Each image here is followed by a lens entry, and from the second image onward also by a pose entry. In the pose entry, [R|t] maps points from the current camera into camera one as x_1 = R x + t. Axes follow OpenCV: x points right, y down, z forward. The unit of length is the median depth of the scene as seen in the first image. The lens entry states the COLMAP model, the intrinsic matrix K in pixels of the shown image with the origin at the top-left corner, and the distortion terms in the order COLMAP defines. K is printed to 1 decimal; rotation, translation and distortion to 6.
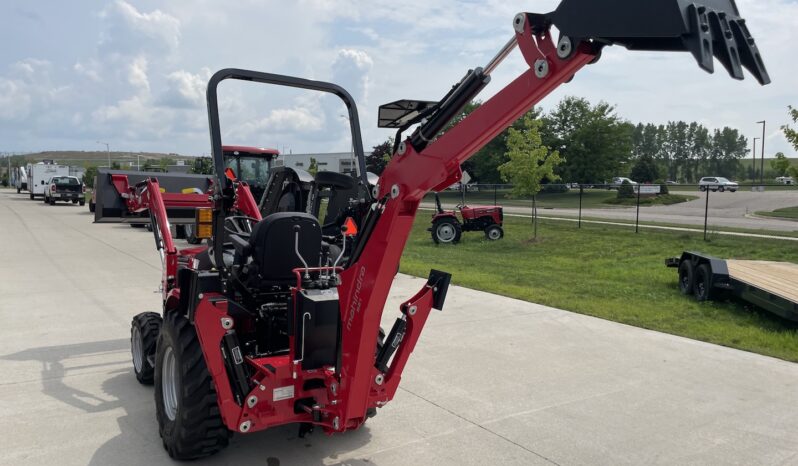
lens RADIAL K [[612.2, 0, 406.1], [0, 612.2, 229.2], [0, 0, 1]] dist [0.102063, -0.141479]
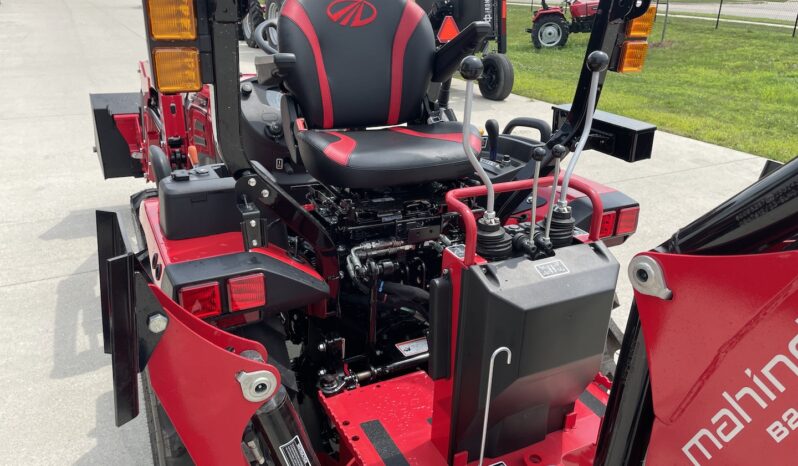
lens RADIAL K [[612.2, 0, 406.1], [0, 612.2, 229.2], [0, 0, 1]] dist [0.102063, -0.141479]
pose [[0.993291, 0.044150, -0.106883, -0.034450], [-0.008797, 0.950422, 0.310837, -0.003983], [0.115307, -0.307811, 0.944434, 0.136961]]
